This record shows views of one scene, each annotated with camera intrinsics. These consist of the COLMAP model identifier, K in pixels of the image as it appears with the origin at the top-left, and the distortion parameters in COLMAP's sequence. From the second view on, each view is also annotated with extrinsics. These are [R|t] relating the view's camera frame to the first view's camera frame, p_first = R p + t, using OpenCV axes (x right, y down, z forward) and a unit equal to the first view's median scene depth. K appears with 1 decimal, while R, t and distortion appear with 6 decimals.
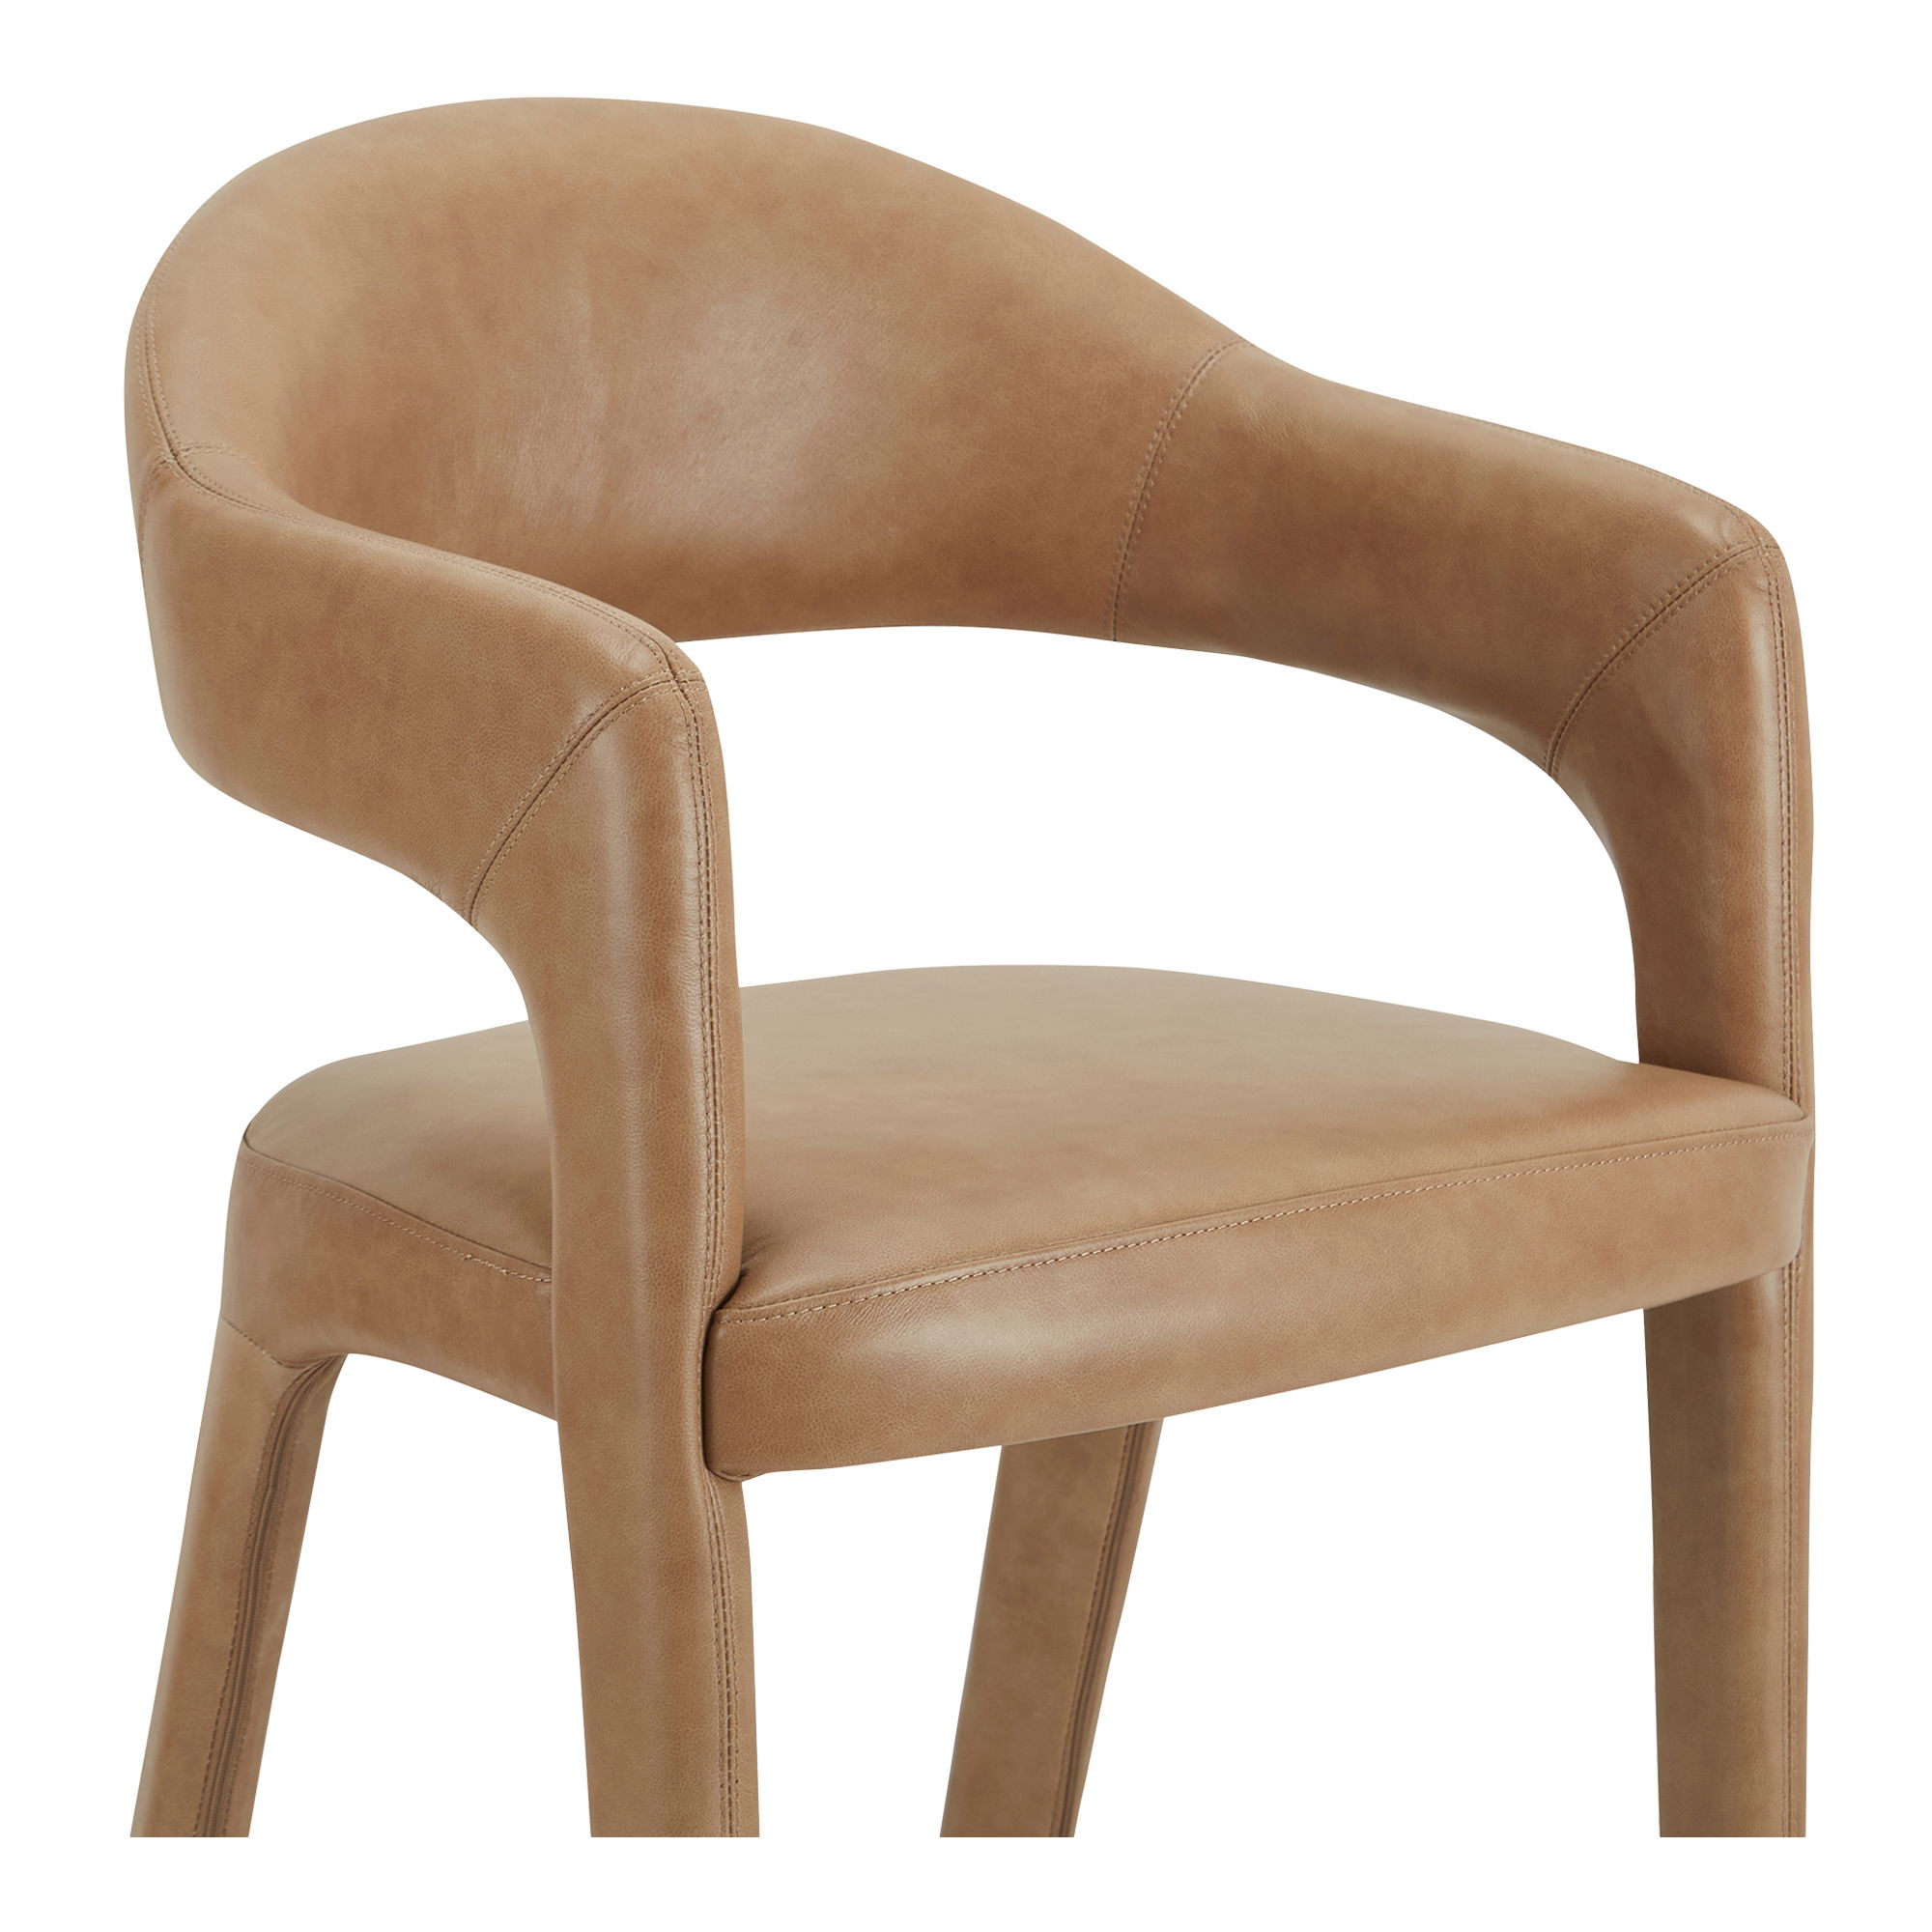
lens RADIAL K [[9111.2, 0, 968.4], [0, 9111.2, 961.3], [0, 0, 1]] dist [0.068681, 0.000000]
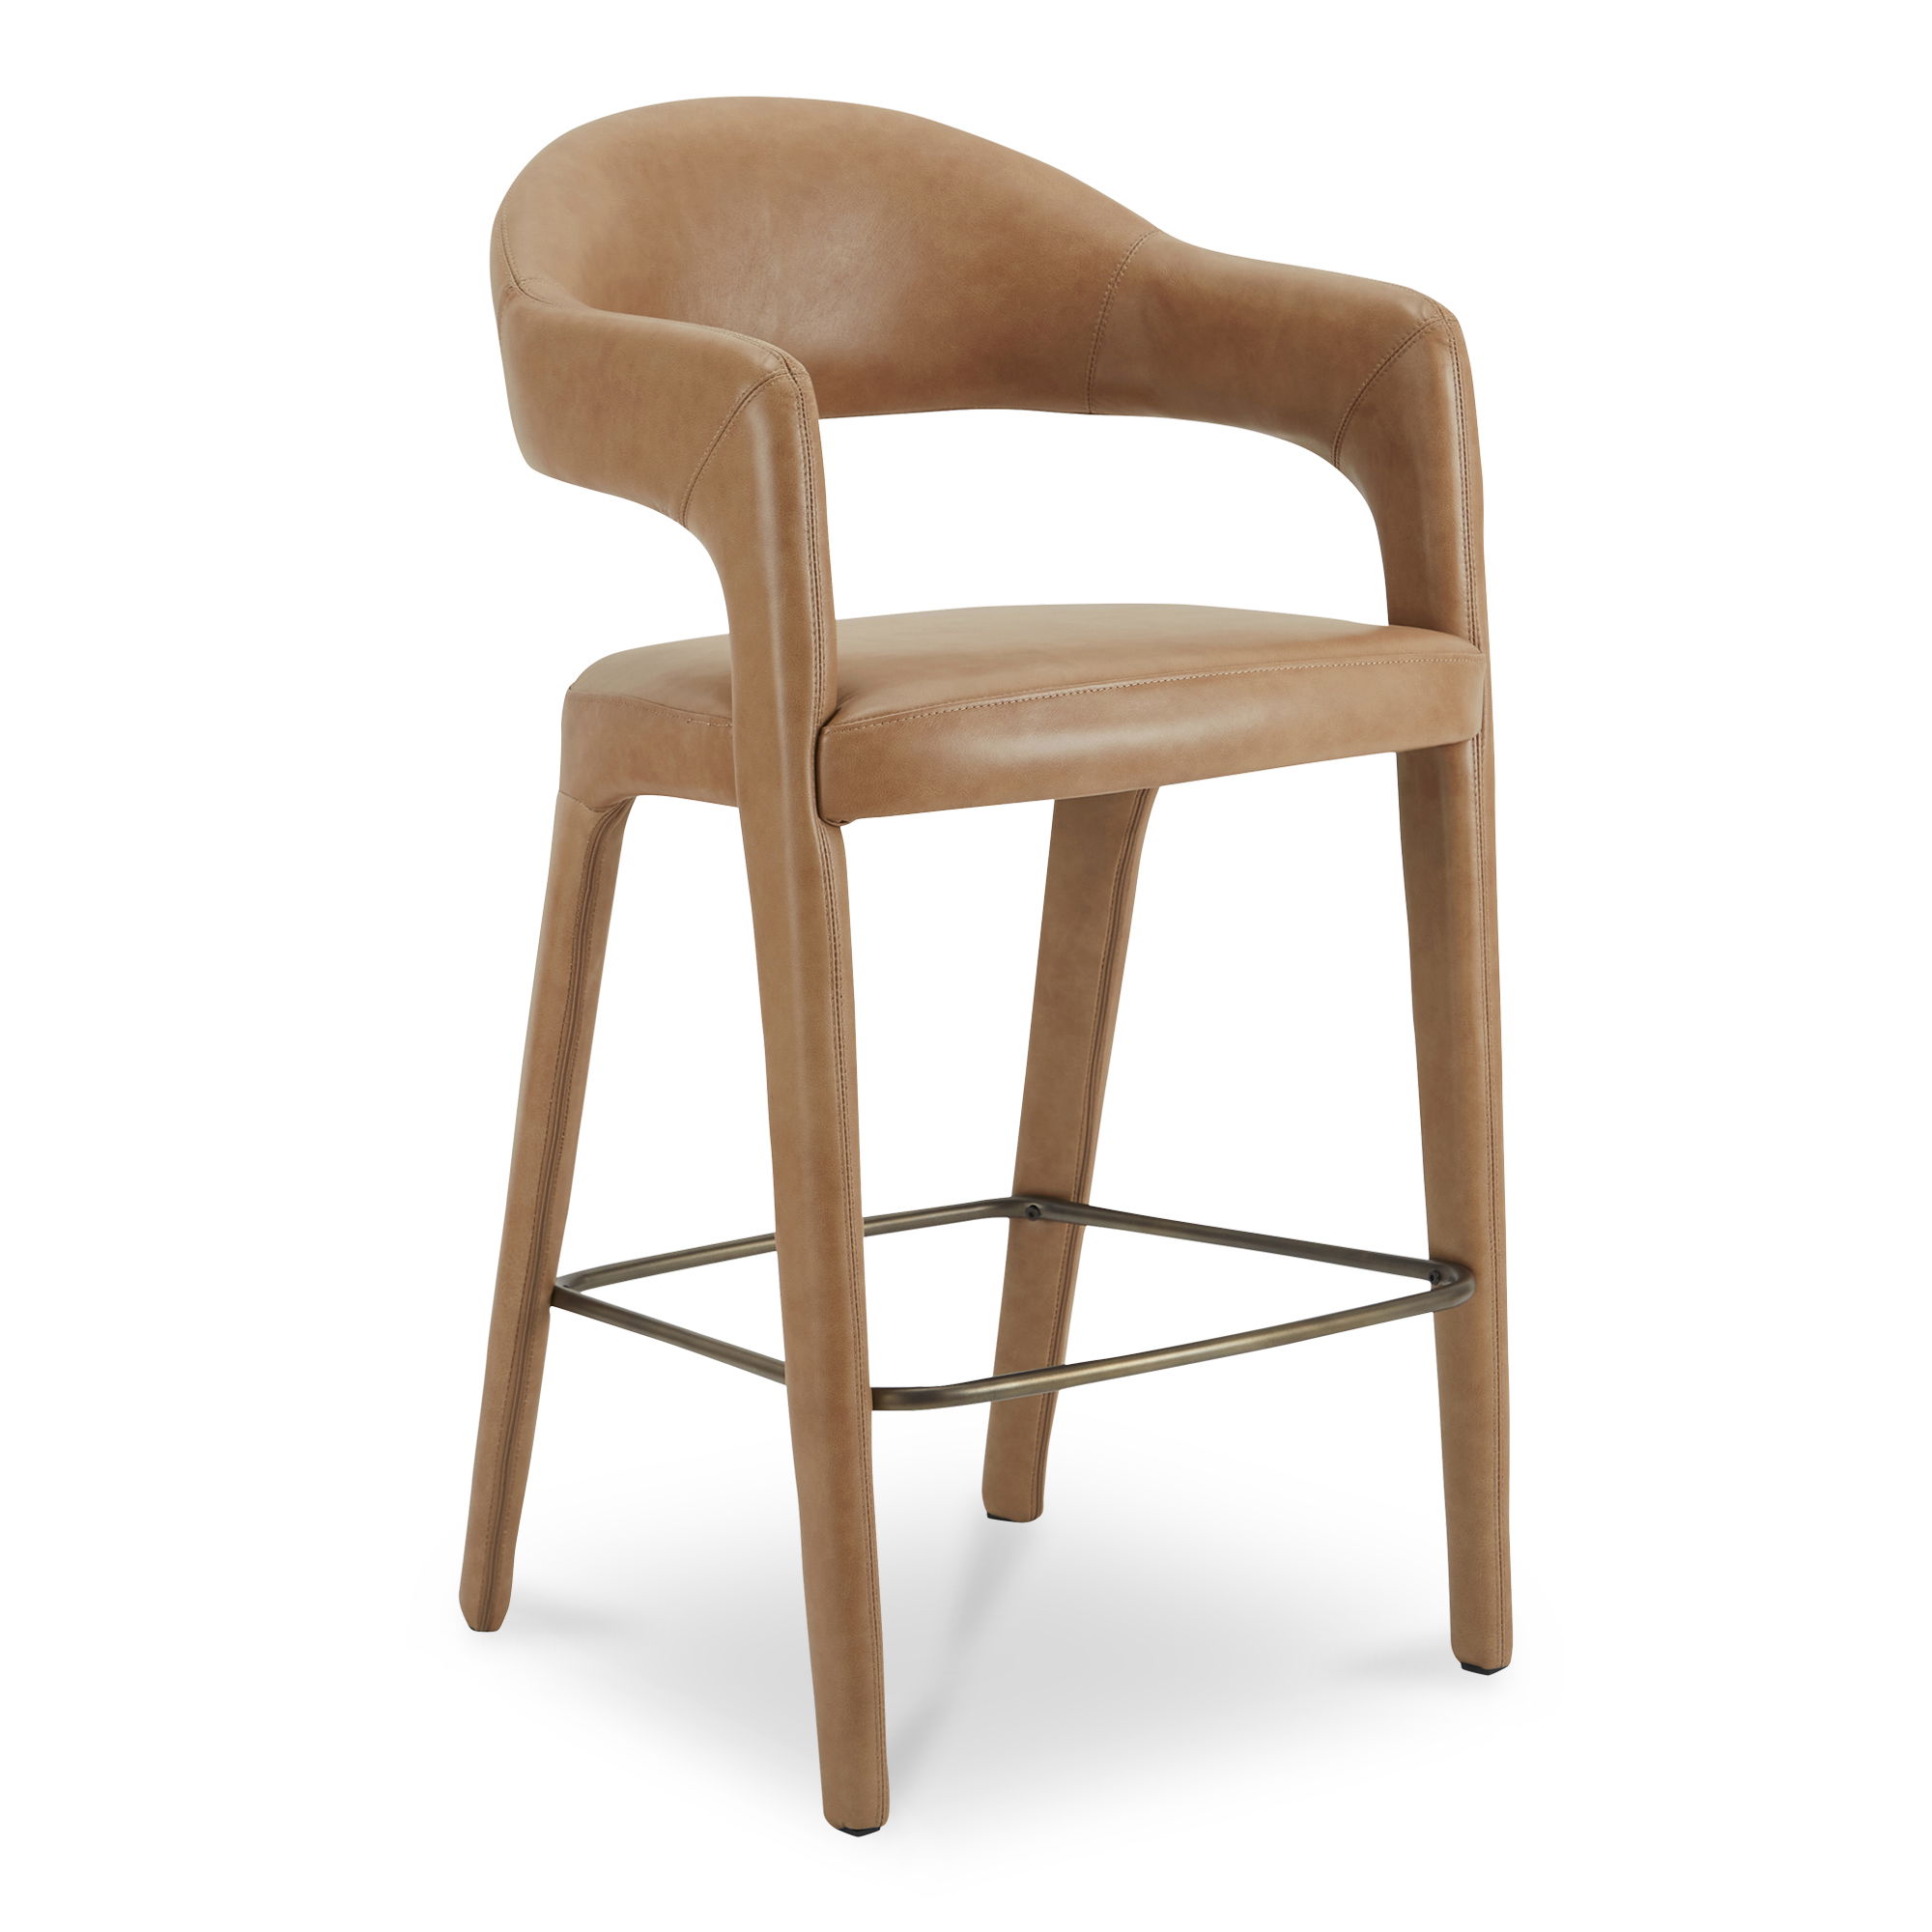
lens RADIAL K [[9111.2, 0, 965.2], [0, 9111.2, 970.2], [0, 0, 1]] dist [0.068681, 0.000000]
pose [[0.997795, -0.026821, -0.060713, 0.097250], [0.023526, 0.998244, -0.054360, 0.166476], [0.062065, 0.052812, 0.996674, -0.700692]]
